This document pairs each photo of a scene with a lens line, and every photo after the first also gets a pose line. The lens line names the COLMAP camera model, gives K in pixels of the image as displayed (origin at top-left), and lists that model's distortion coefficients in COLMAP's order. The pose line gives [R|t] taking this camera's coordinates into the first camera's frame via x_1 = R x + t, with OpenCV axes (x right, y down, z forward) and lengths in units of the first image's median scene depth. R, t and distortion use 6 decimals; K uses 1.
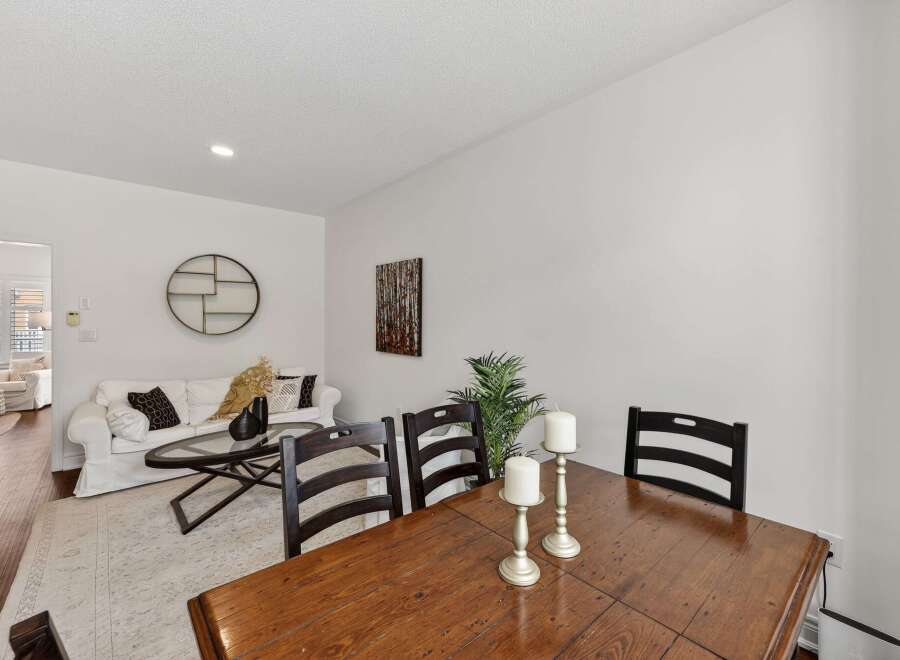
lens RADIAL K [[399.6, 0, 453.3], [0, 399.6, 321.6], [0, 0, 1]] dist [-0.000458, 0.000171]
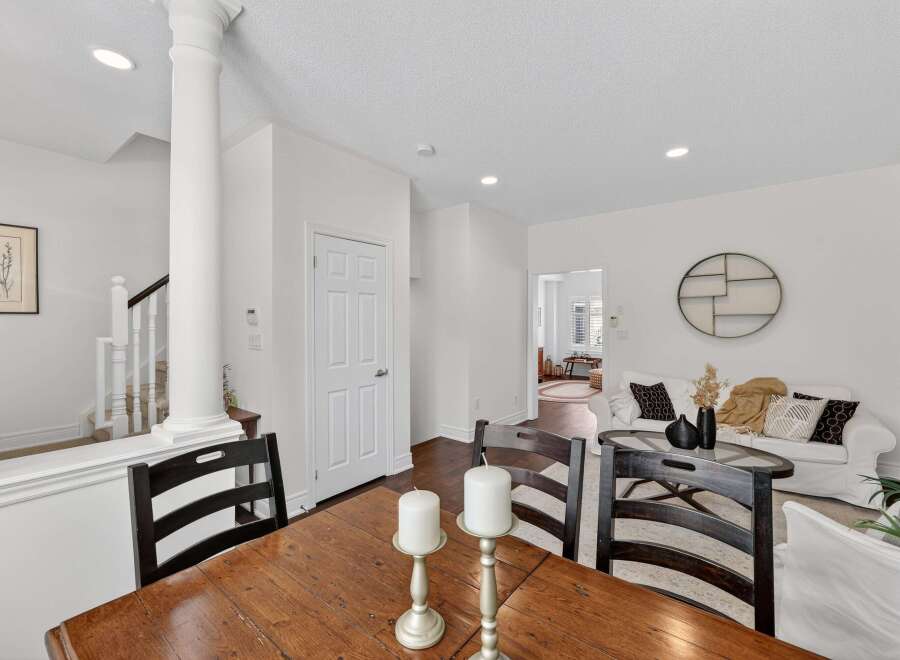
lens RADIAL K [[399.6, 0, 455.7], [0, 399.6, 323.3], [0, 0, 1]] dist [-0.000458, 0.000171]
pose [[0.183606, 0.002370, -0.982997, 0.239553], [-0.001979, 0.999996, 0.002041, -0.002228], [0.982998, 0.001571, 0.183609, 0.225541]]
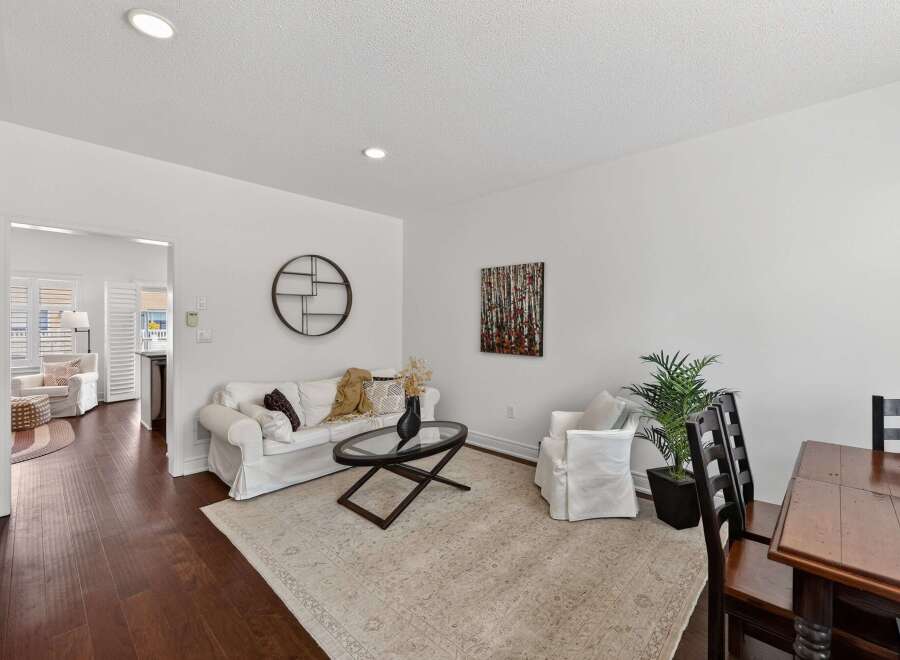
lens RADIAL K [[399.6, 0, 453.5], [0, 399.6, 327.7], [0, 0, 1]] dist [-0.000458, 0.000171]
pose [[0.995740, 0.002445, 0.092174, -0.383363], [-0.003133, 0.999968, 0.007315, 0.004826], [-0.092153, -0.007572, 0.995716, -0.020350]]
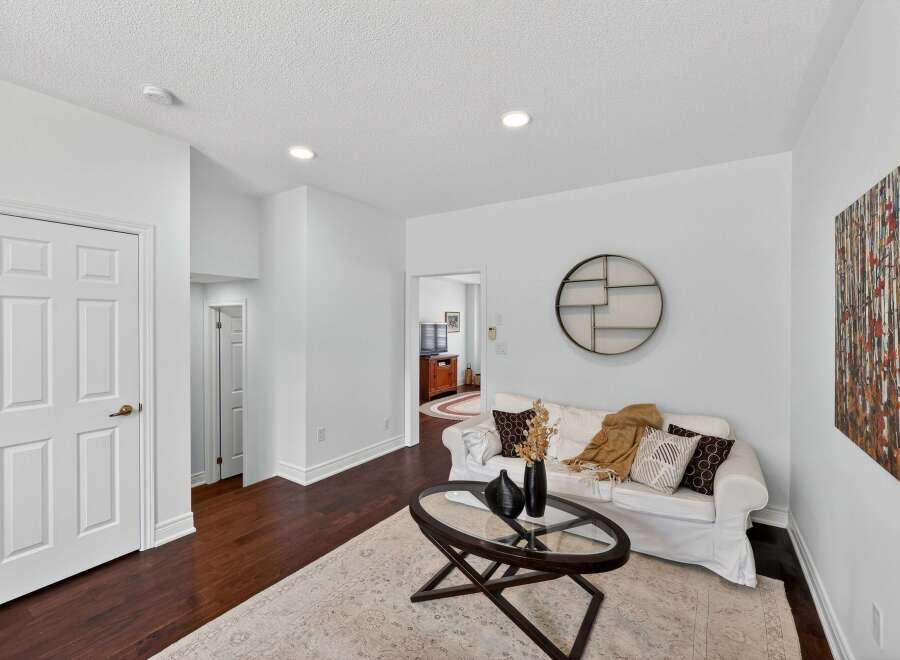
lens RADIAL K [[399.6, 0, 457.0], [0, 399.6, 326.1], [0, 0, 1]] dist [-0.000458, 0.000171]
pose [[0.282425, 0.007149, -0.959263, 0.096337], [-0.006210, 0.999965, 0.005624, -0.030742], [0.959269, 0.004369, 0.282459, 0.550079]]
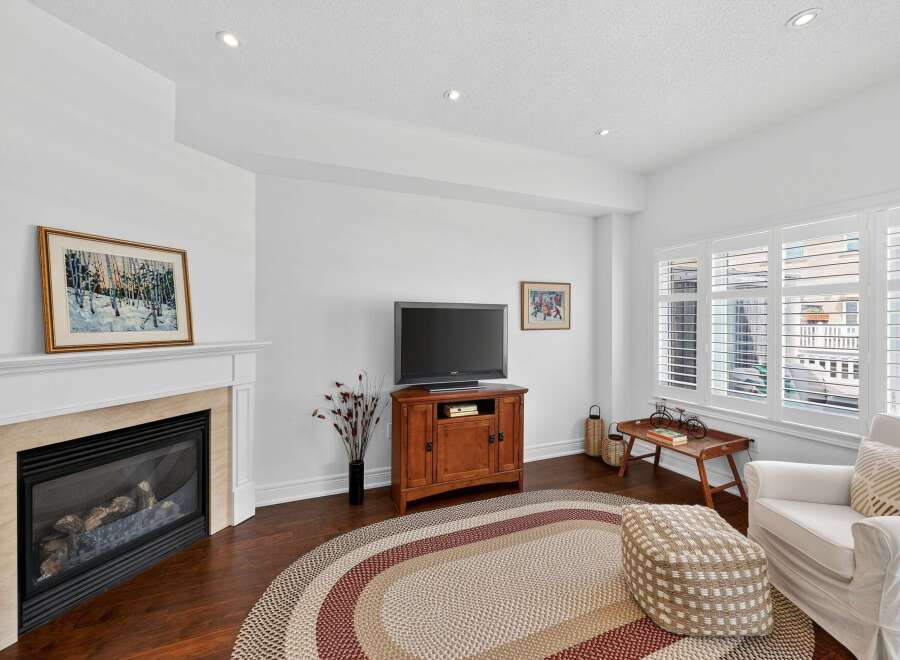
lens RADIAL K [[399.6, 0, 457.4], [0, 399.6, 322.8], [0, 0, 1]] dist [-0.000458, 0.000171]
pose [[-0.302945, -0.000497, -0.953008, -1.105837], [-0.005790, 0.999982, 0.001320, -0.000174], [0.952990, 0.005918, -0.302943, 1.254647]]
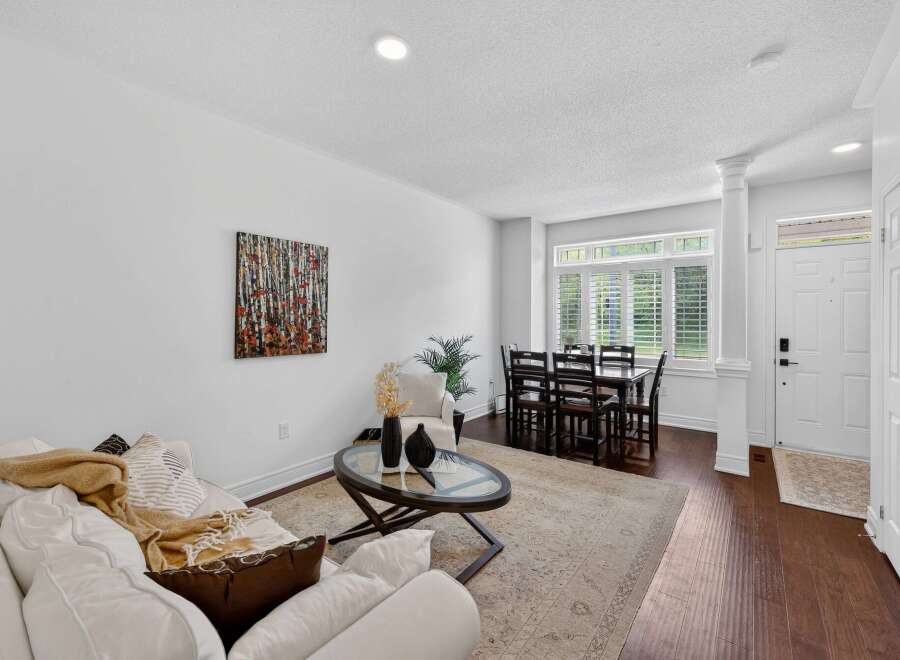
lens RADIAL K [[399.6, 0, 458.3], [0, 399.6, 318.3], [0, 0, 1]] dist [-0.000458, 0.000171]
pose [[-0.217057, -0.005328, 0.976144, -0.994368], [-0.004688, 0.999979, 0.004416, 0.001651], [-0.976148, -0.003617, -0.217078, 0.839627]]
